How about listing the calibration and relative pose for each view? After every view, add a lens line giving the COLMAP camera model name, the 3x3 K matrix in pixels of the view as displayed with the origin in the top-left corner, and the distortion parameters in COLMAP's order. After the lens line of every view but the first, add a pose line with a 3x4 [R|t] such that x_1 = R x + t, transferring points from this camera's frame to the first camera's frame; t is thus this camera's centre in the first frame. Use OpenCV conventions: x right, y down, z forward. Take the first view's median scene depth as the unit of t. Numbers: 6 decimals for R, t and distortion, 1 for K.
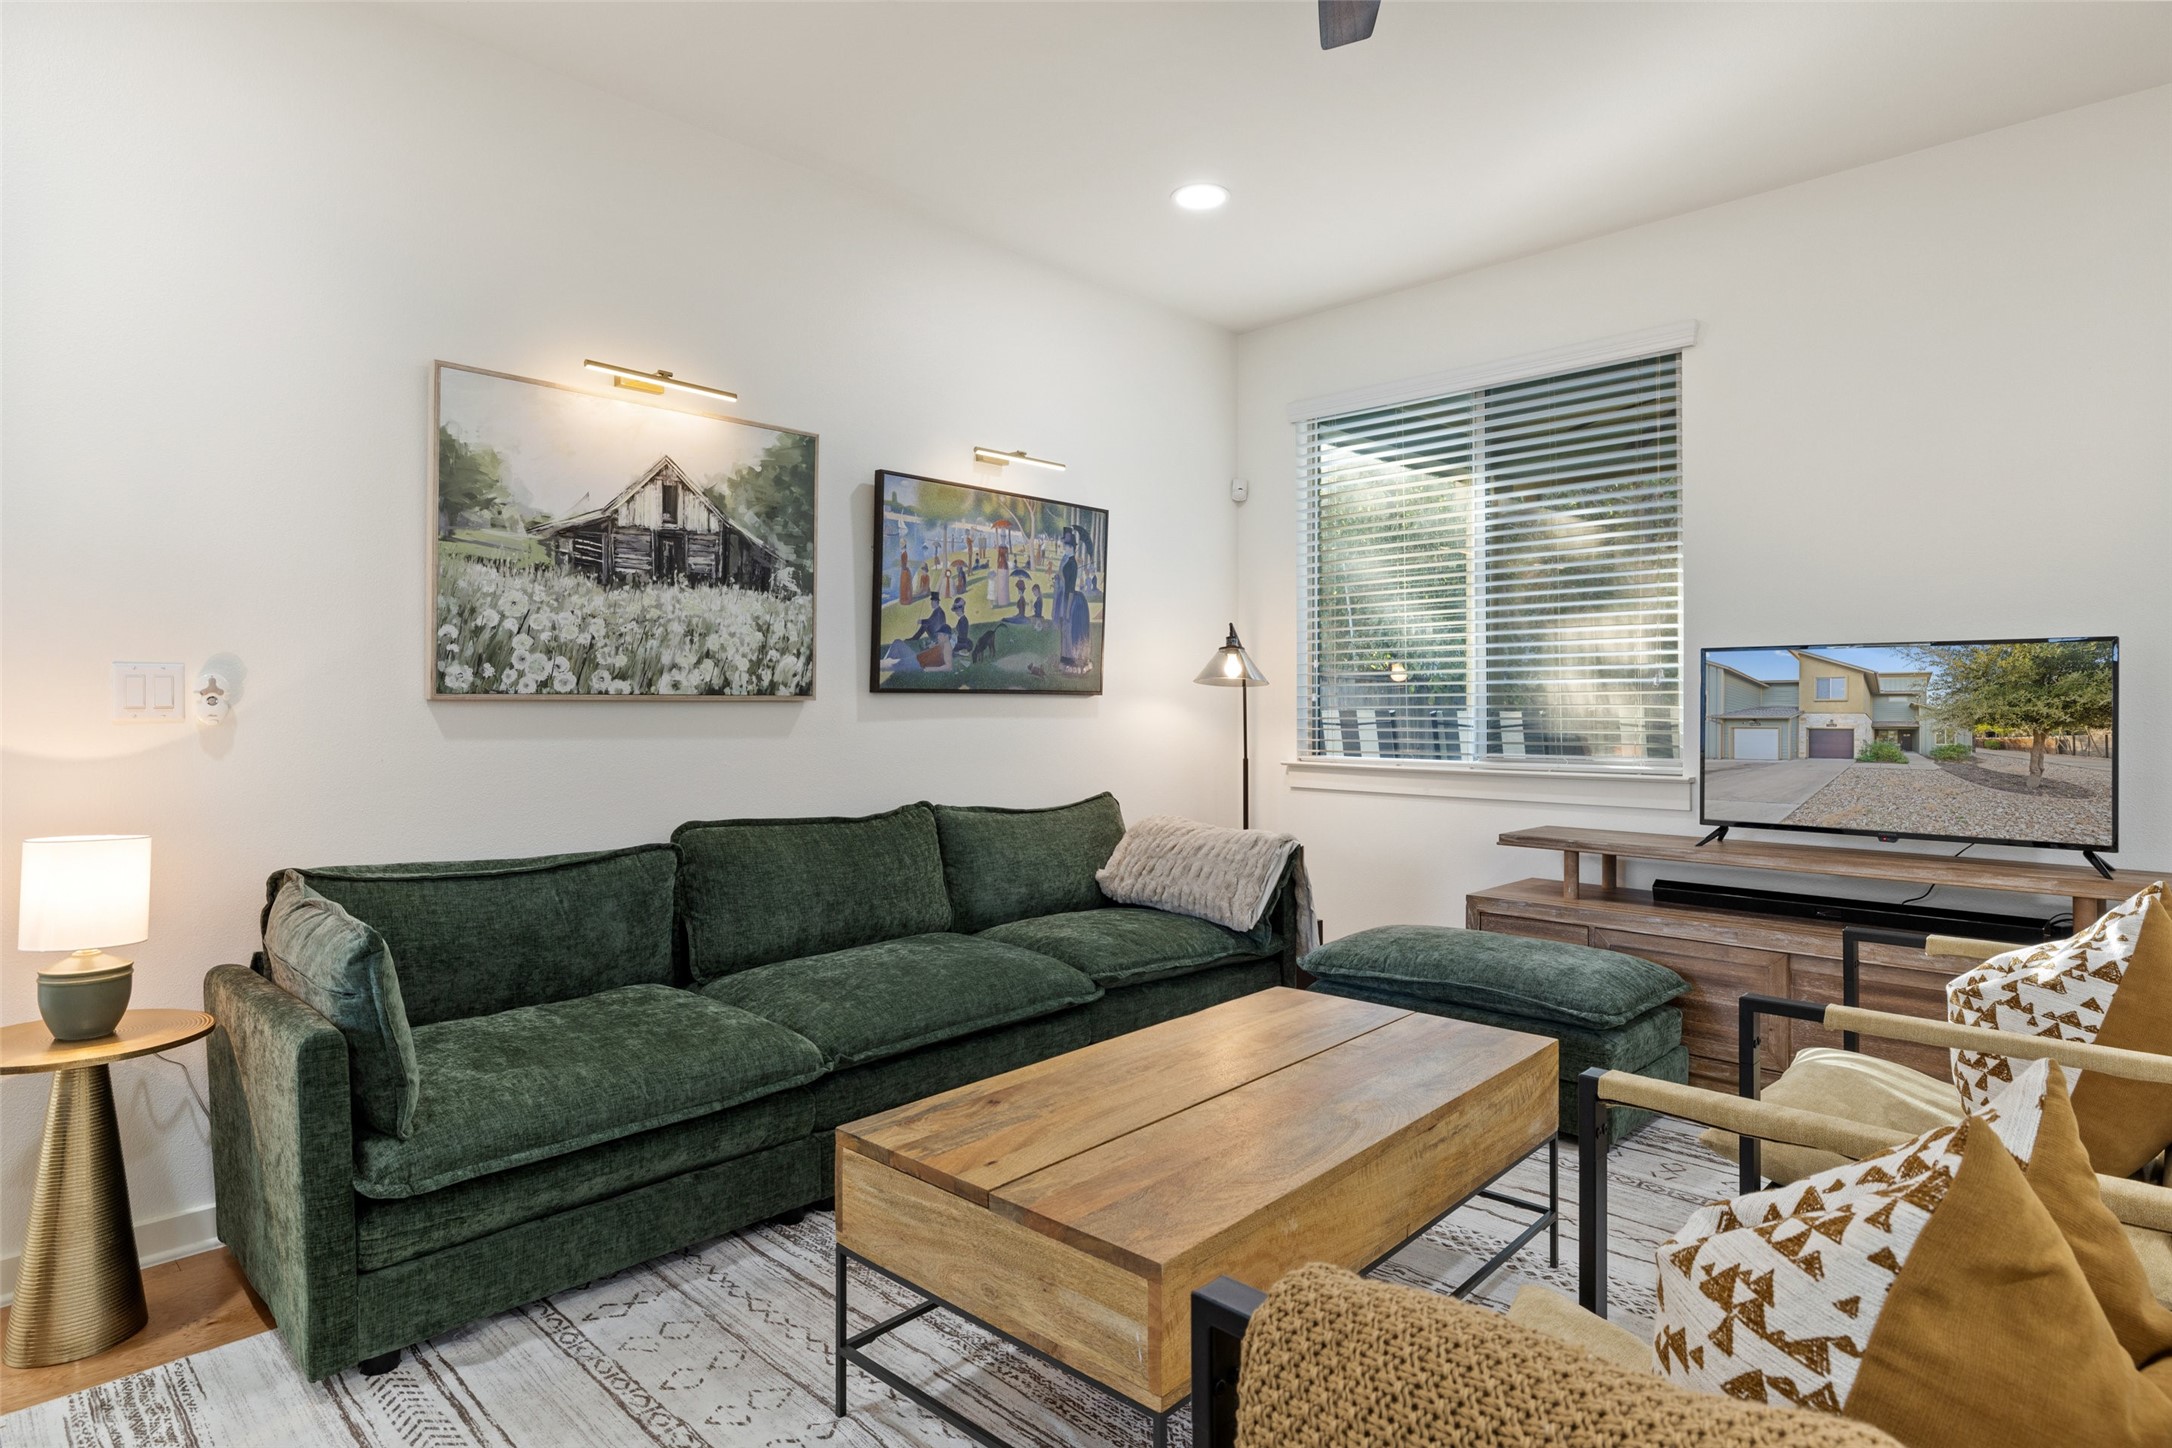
lens RADIAL K [[1173.1, 0, 1089.5], [0, 1173.1, 697.0], [0, 0, 1]] dist [0.002384, -0.000330]
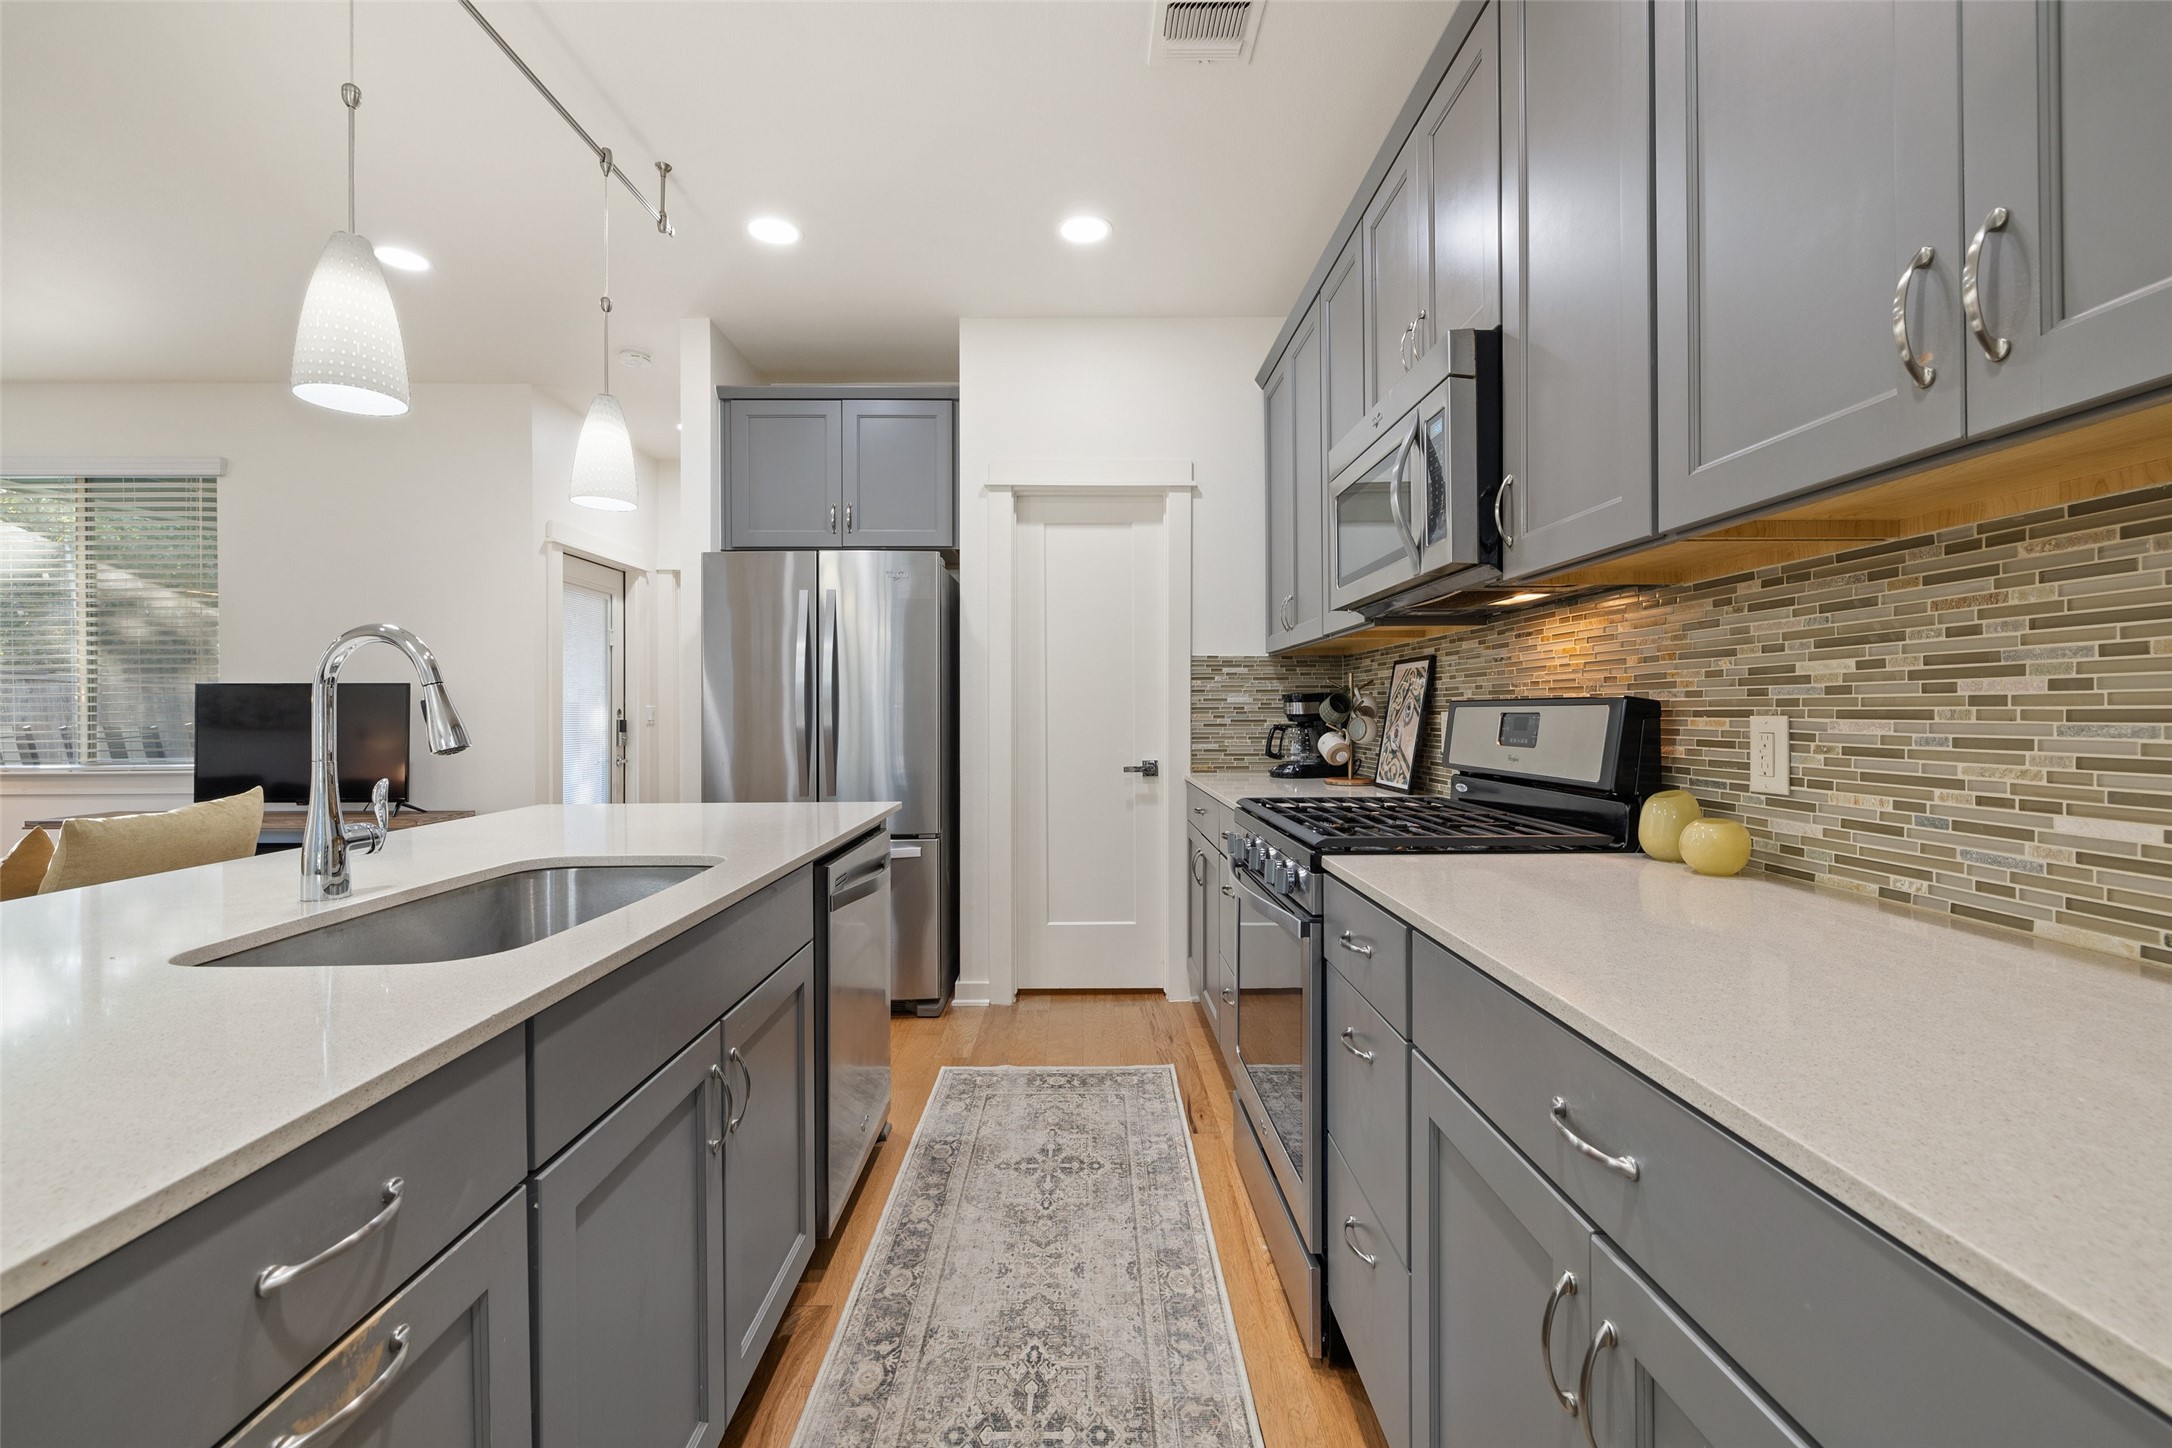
lens RADIAL K [[915.0, 0, 1078.6], [0, 915.0, 715.0], [0, 0, 1]] dist [0.002810, -0.000286]
pose [[0.718615, -0.006453, 0.695378, 0.548450], [-0.000849, 0.999948, 0.010157, -0.015218], [-0.695407, -0.007890, 0.718573, -0.639193]]
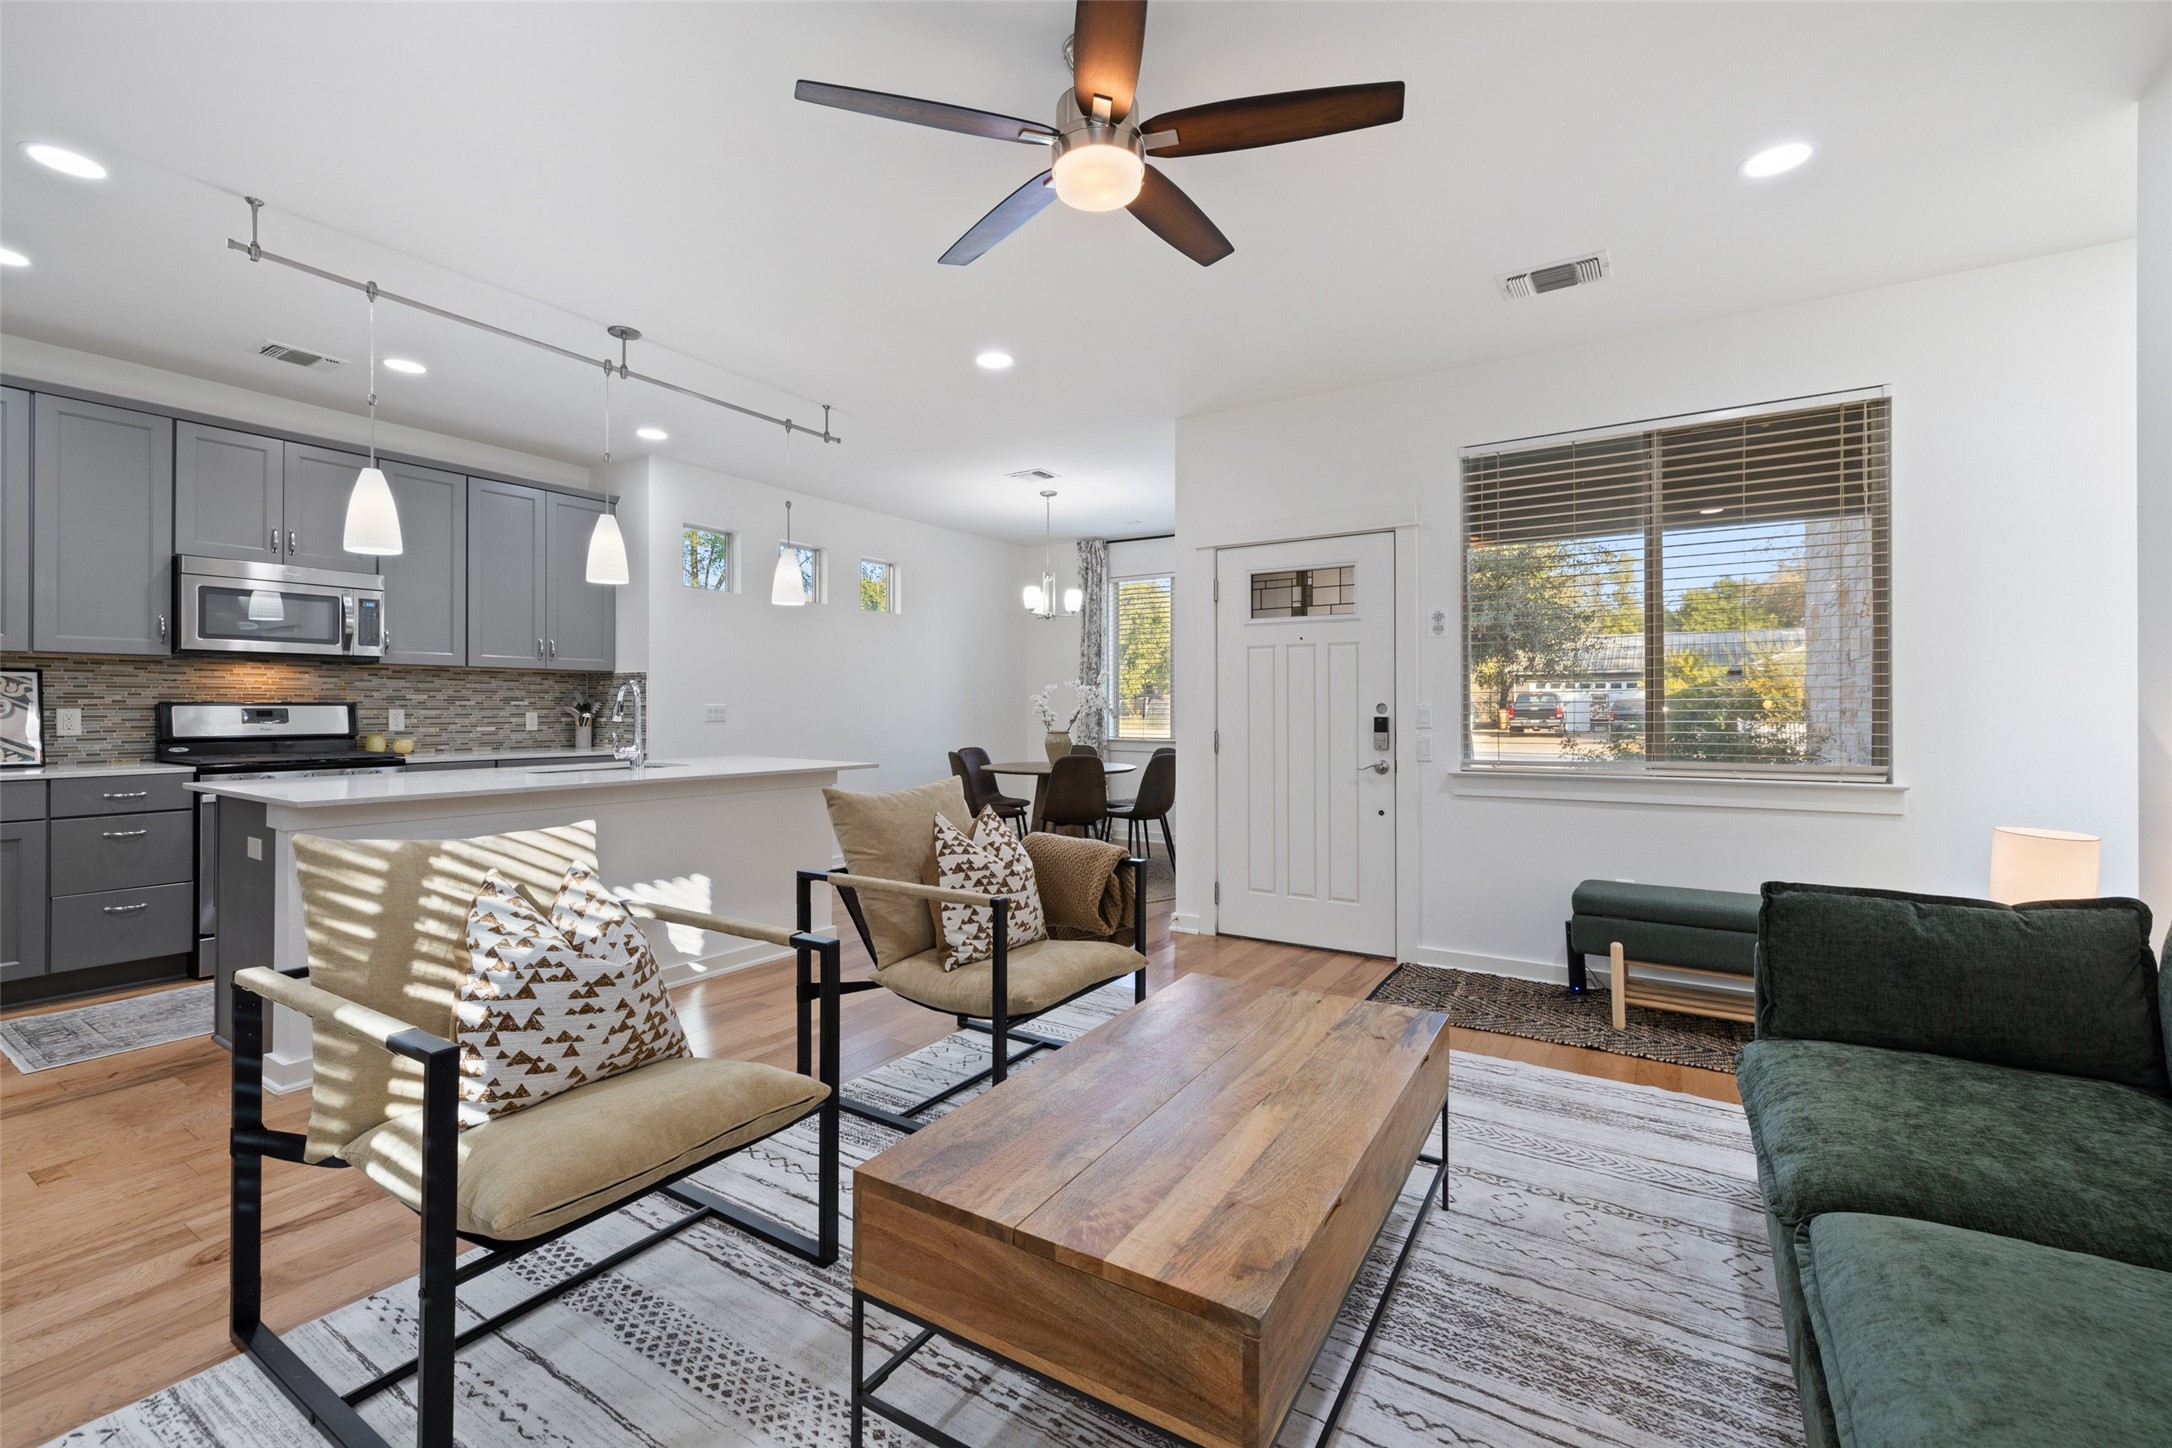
lens RADIAL K [[915.0, 0, 1084.3], [0, 915.0, 706.1], [0, 0, 1]] dist [0.002810, -0.000286]
pose [[-0.979999, -0.003600, -0.198970, 0.261117], [-0.002180, 0.999971, -0.007353, -0.007473], [0.198991, -0.006772, -0.979978, 1.135032]]
